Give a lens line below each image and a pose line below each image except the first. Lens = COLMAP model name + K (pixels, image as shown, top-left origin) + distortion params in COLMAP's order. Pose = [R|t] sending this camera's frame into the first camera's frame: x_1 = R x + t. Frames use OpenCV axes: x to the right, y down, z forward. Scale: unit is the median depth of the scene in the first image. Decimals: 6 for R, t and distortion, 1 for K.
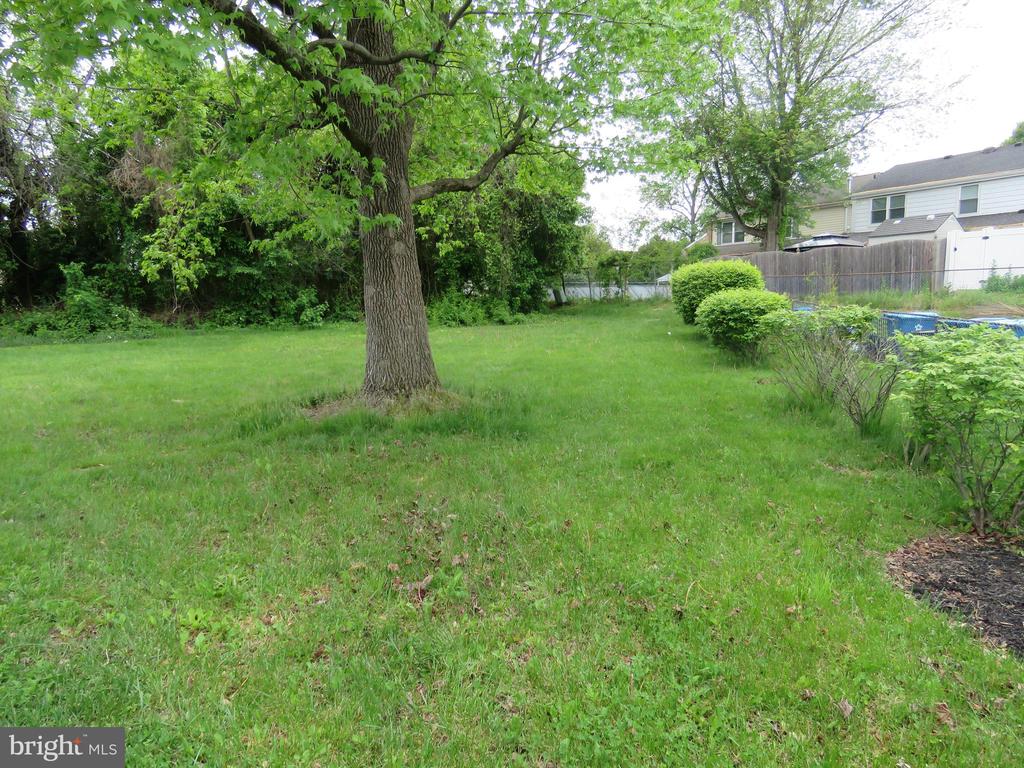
lens RADIAL K [[657.1, 0, 511.4], [0, 657.1, 383.2], [0, 0, 1]] dist [-0.007189, 0.003963]
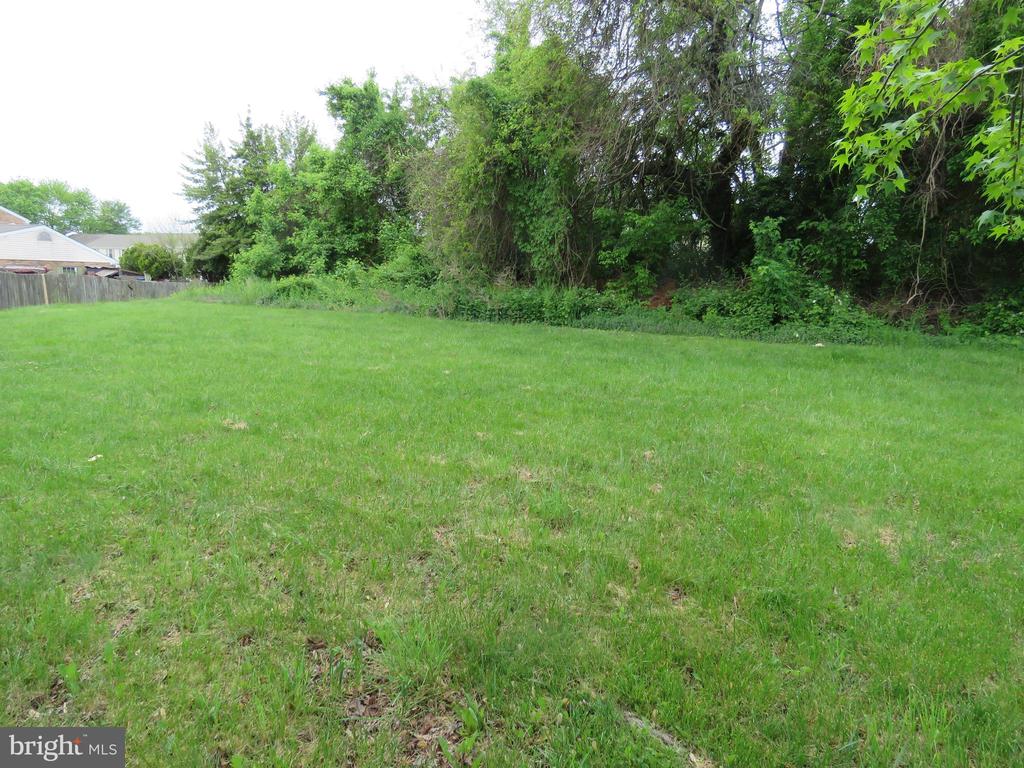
lens RADIAL K [[657.1, 0, 510.8], [0, 657.1, 384.6], [0, 0, 1]] dist [-0.007189, 0.003963]
pose [[0.533442, 0.177632, -0.826974, -0.216118], [-0.152664, 0.981863, 0.112426, -0.050020], [0.831945, 0.066276, 0.550885, 0.404699]]
